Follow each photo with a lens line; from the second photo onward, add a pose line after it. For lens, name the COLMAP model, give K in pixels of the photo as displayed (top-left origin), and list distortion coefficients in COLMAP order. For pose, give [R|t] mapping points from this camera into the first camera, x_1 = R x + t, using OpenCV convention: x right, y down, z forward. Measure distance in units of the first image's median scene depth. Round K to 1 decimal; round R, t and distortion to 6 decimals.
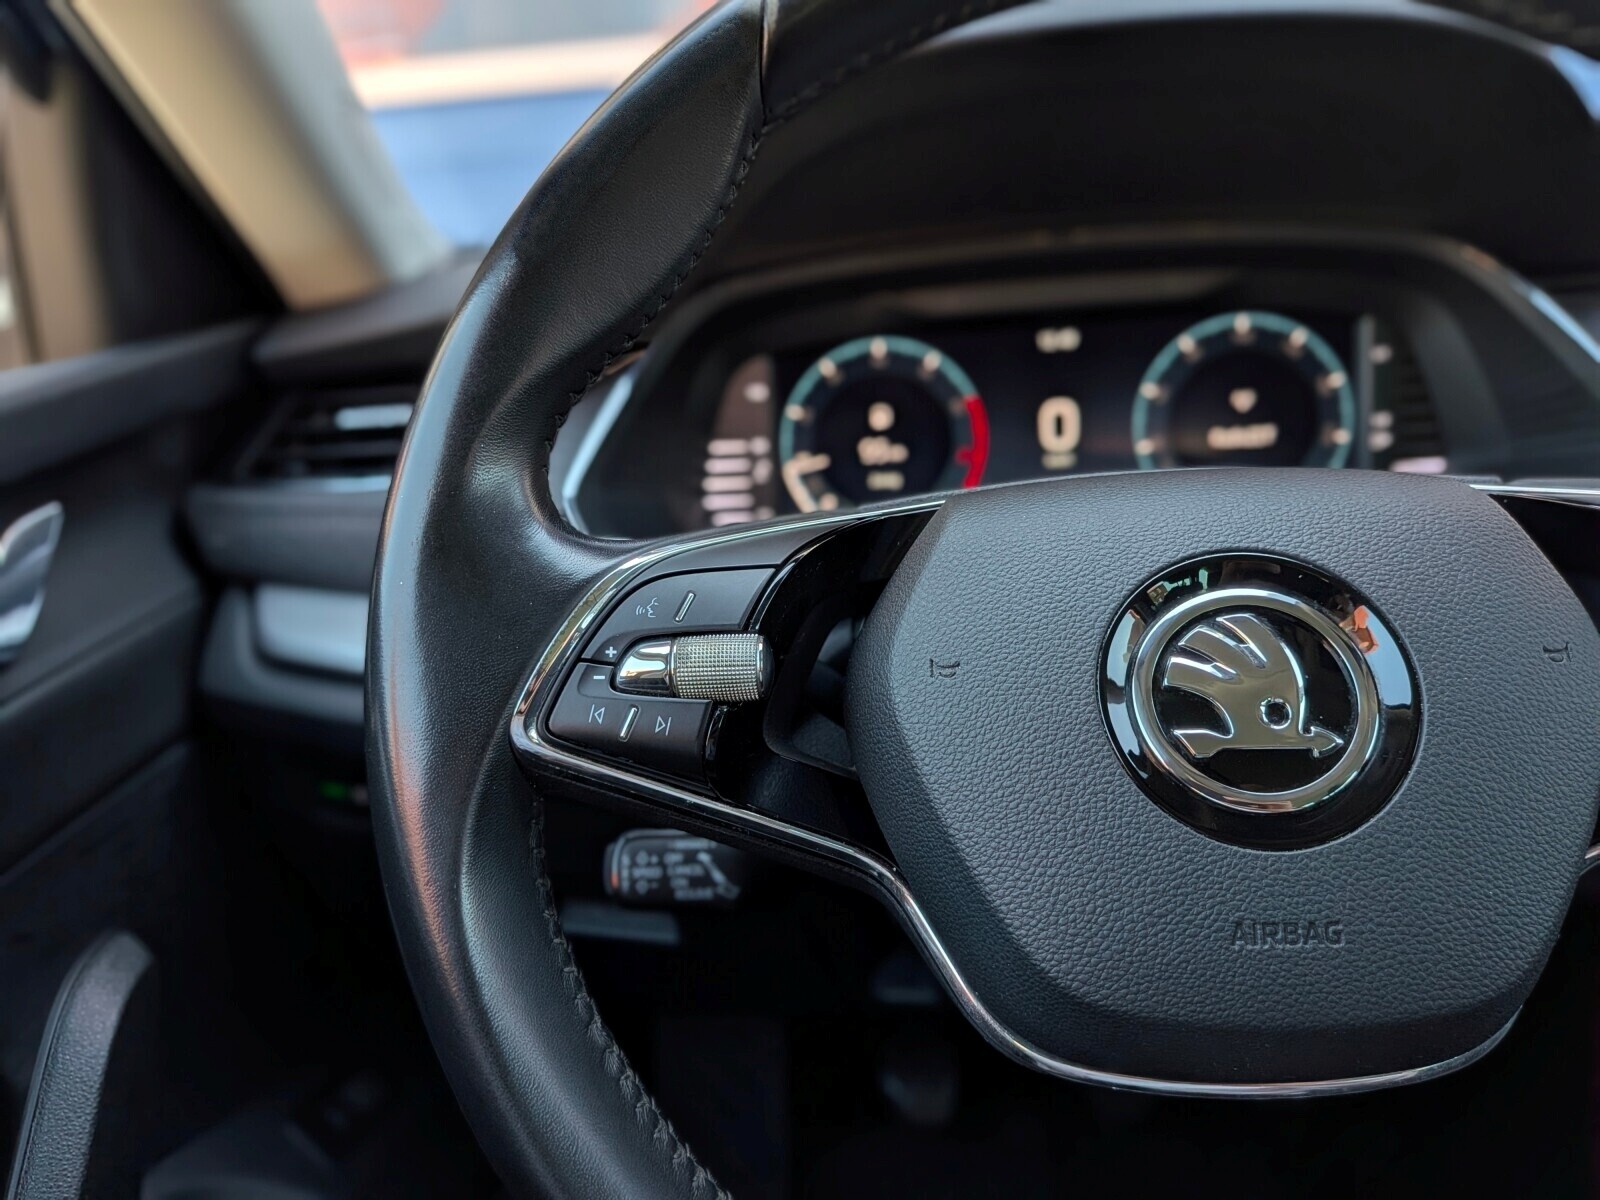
lens RADIAL K [[1167.4, 0, 763.8], [0, 1167.4, 597.6], [0, 0, 1]] dist [0.012933, -0.071396]
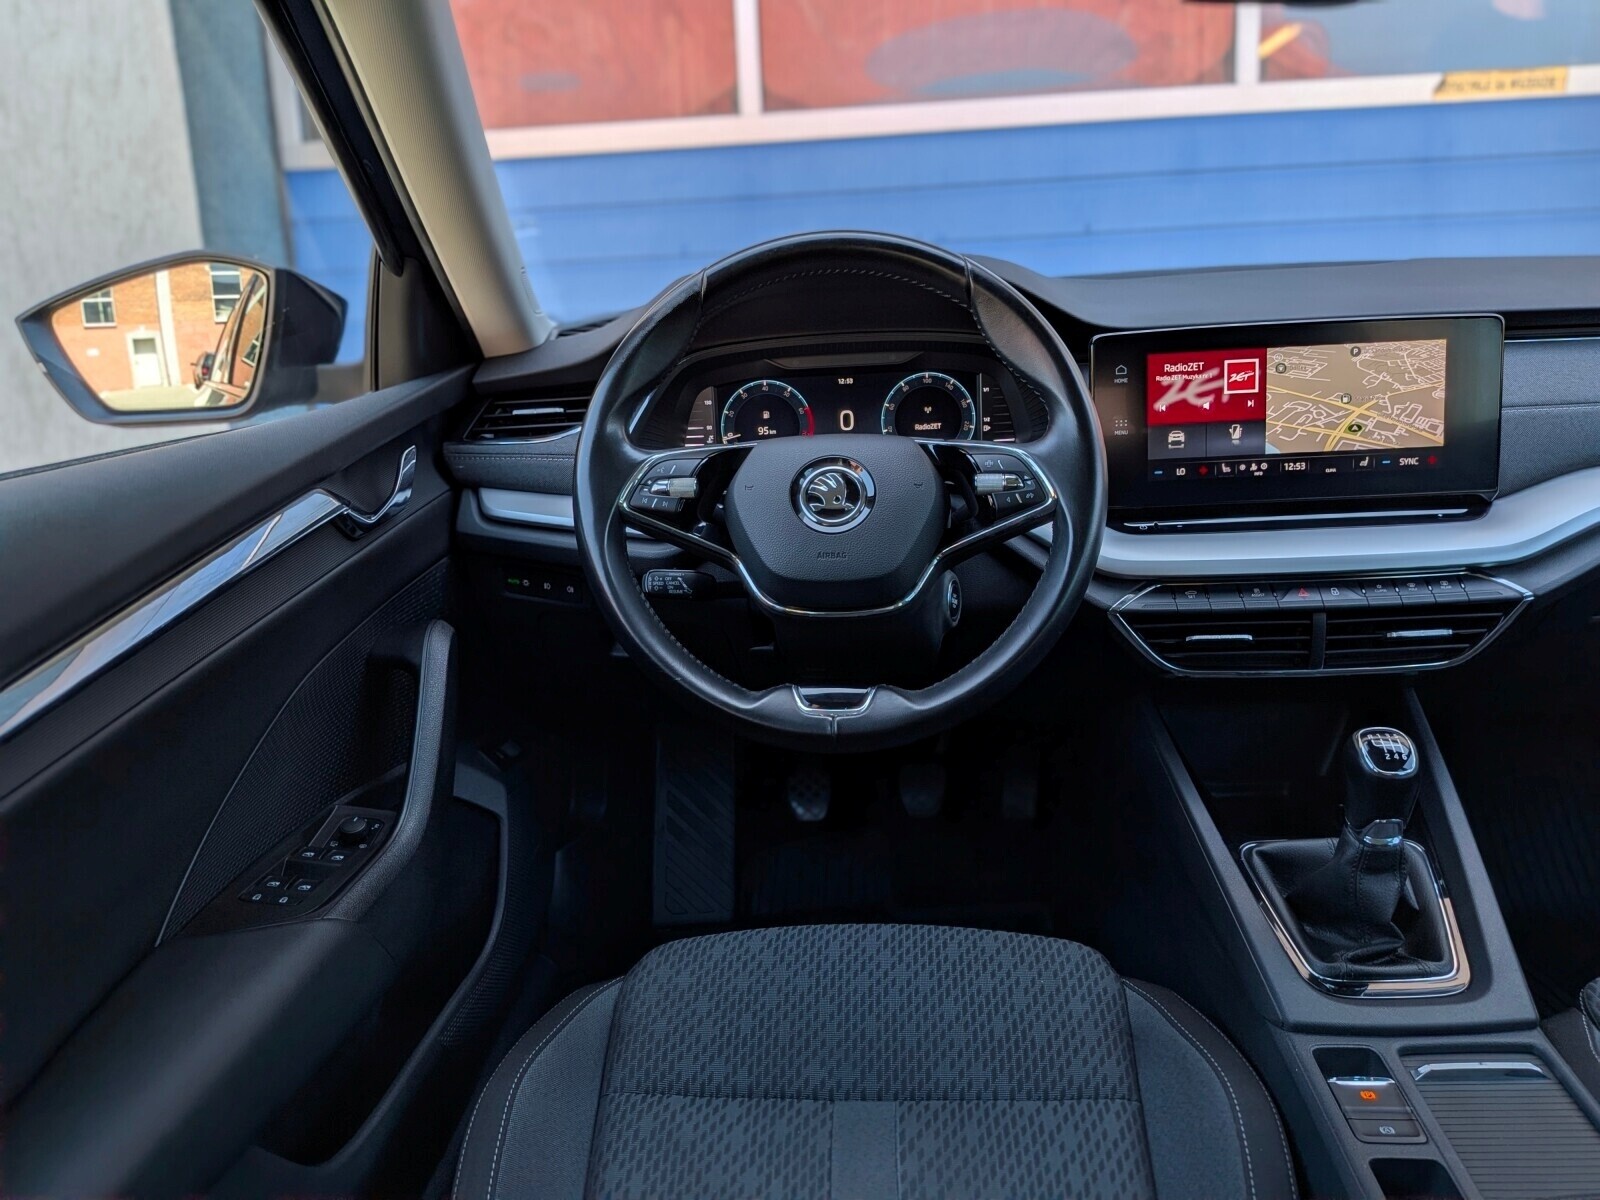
lens RADIAL K [[1161.4, 0, 794.9], [0, 1161.4, 583.9], [0, 0, 1]] dist [0.059333, -0.117835]
pose [[0.999461, 0.008706, 0.031651, 0.129320], [-0.008498, 0.999941, -0.006719, 0.248941], [-0.031707, 0.006446, 0.999476, -1.670990]]
